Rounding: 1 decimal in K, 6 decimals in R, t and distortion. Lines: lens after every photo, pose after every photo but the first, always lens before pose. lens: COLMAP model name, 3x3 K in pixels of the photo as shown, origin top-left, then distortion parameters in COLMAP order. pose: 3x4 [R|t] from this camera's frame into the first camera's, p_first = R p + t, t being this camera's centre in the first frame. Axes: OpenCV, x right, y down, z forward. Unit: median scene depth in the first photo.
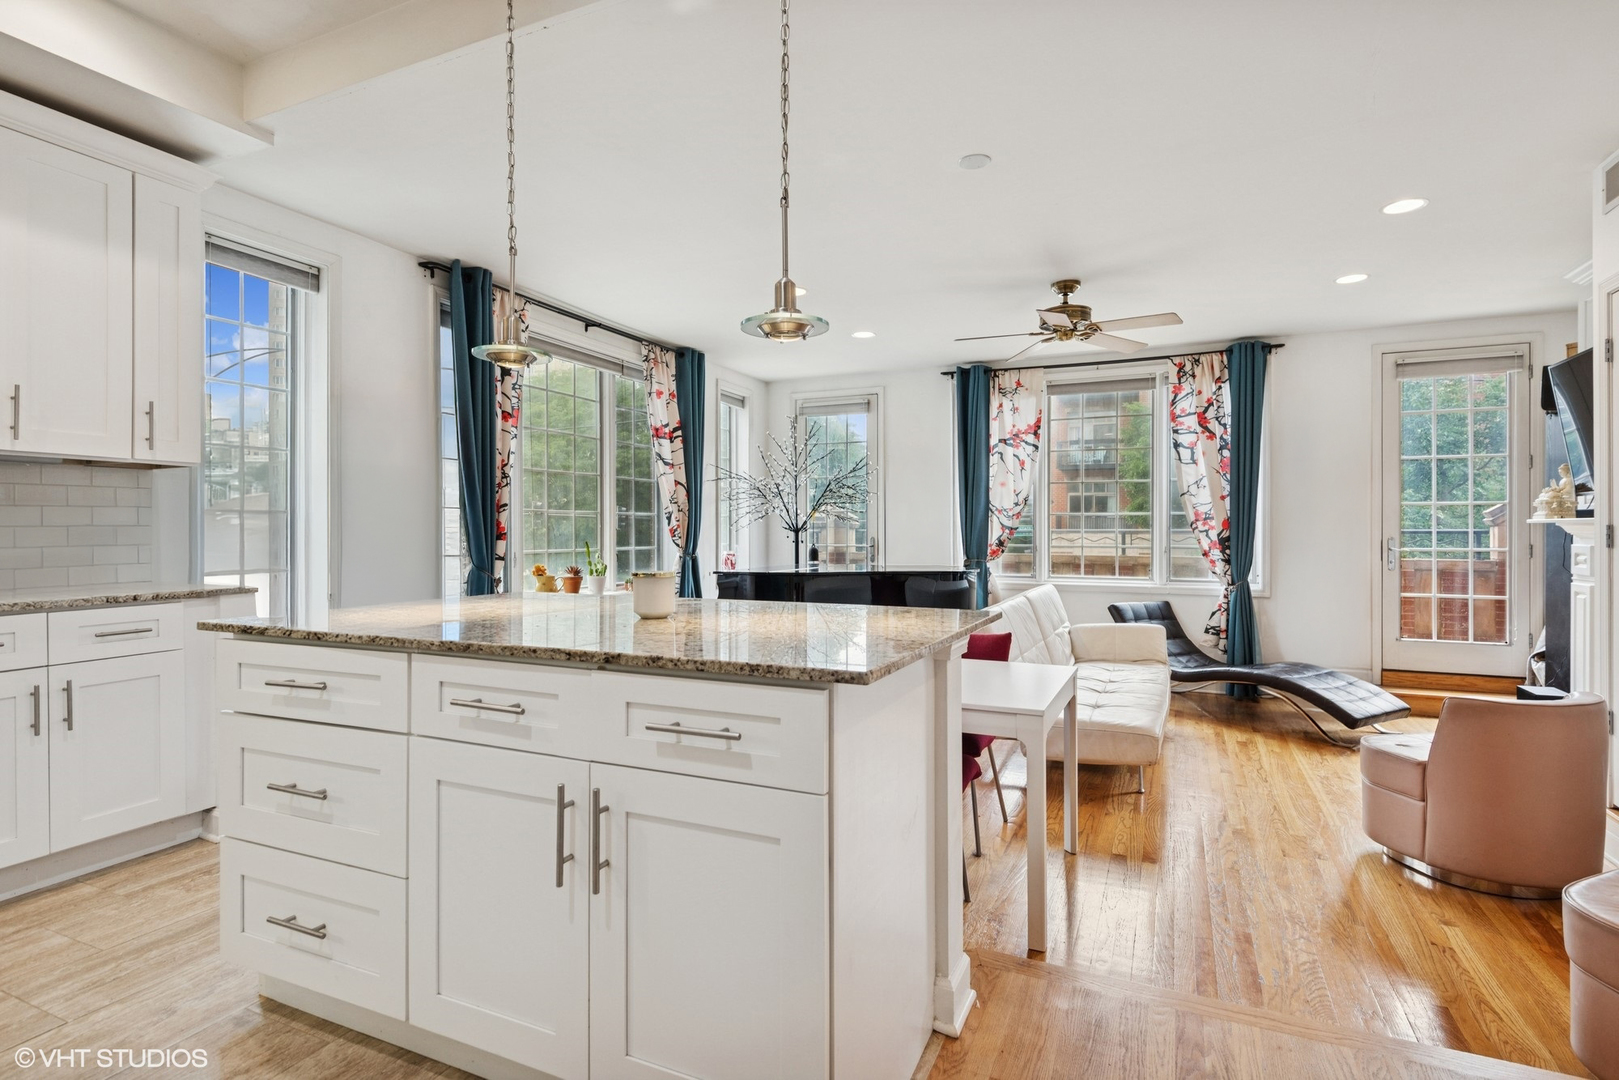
lens RADIAL K [[804.8, 0, 809.5], [0, 804.8, 540.0], [0, 0, 1]] dist [-0.000652, -0.000368]
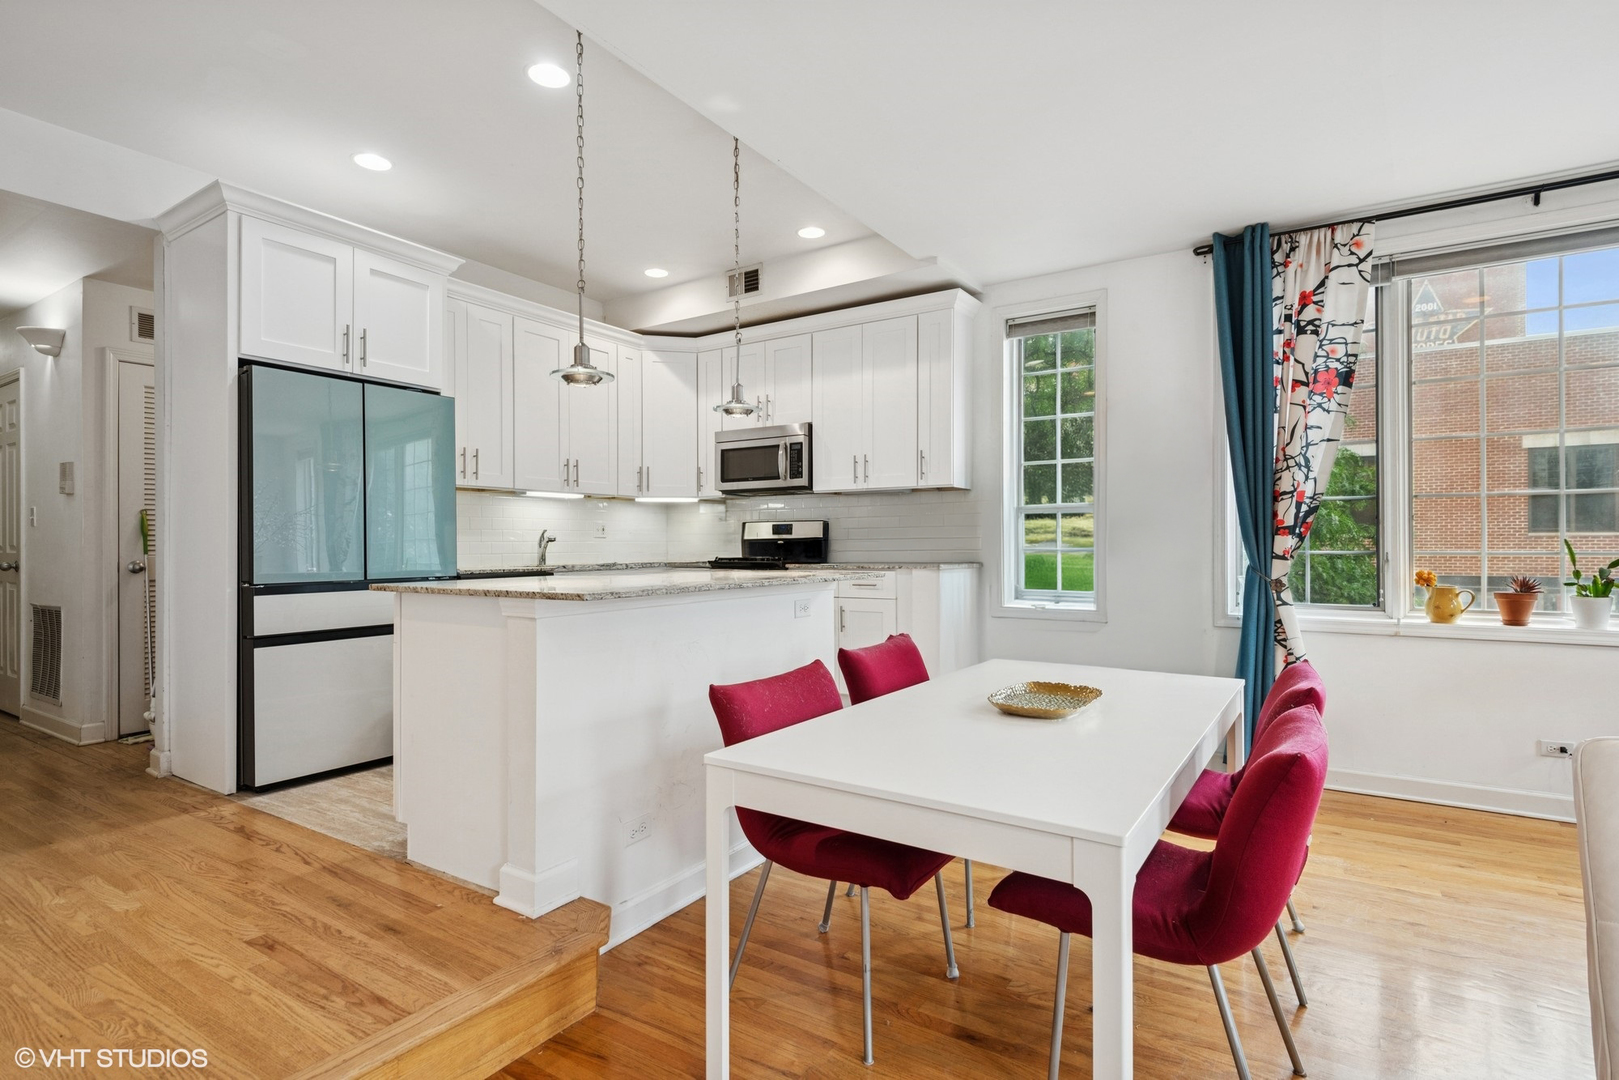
lens RADIAL K [[804.8, 0, 809.5], [0, 804.8, 540.0], [0, 0, 1]] dist [-0.000652, -0.000368]
pose [[-0.153548, -0.005508, -0.988126, 0.639505], [-0.005013, 0.999976, -0.004795, 0.016159], [0.988128, 0.004217, -0.153572, 0.779639]]
